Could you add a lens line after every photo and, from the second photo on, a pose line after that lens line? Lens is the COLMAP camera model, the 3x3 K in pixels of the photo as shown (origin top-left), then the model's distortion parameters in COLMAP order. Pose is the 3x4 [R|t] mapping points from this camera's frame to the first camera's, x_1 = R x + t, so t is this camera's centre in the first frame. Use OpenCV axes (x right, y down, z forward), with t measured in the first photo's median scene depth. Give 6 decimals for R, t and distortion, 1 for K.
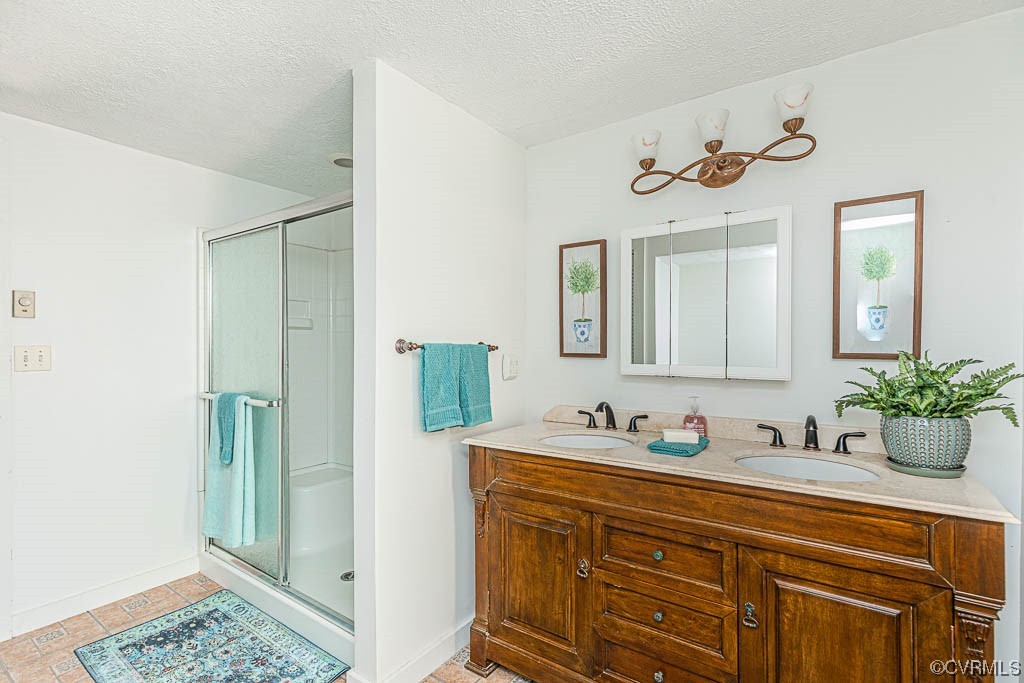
lens RADIAL K [[465.6, 0, 515.0], [0, 465.6, 349.5], [0, 0, 1]] dist [0.000733, -0.000149]
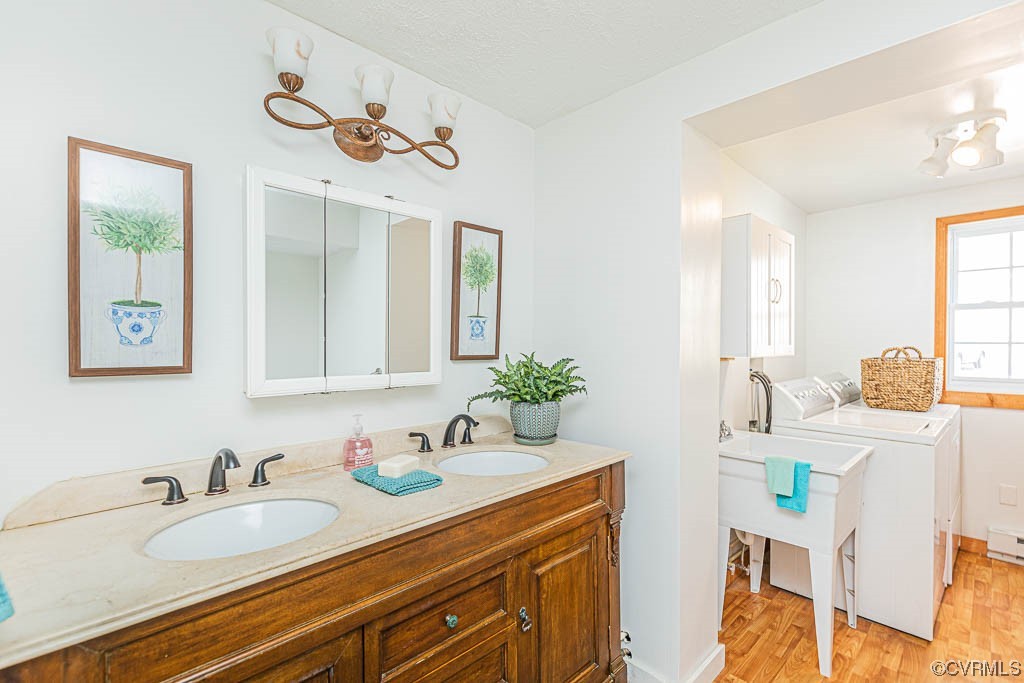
lens RADIAL K [[465.6, 0, 515.0], [0, 465.6, 349.5], [0, 0, 1]] dist [0.000733, -0.000149]
pose [[0.192506, -0.012783, 0.981213, -0.386902], [0.008839, 0.999897, 0.011292, -0.018514], [-0.981256, 0.006499, 0.192599, 0.666285]]
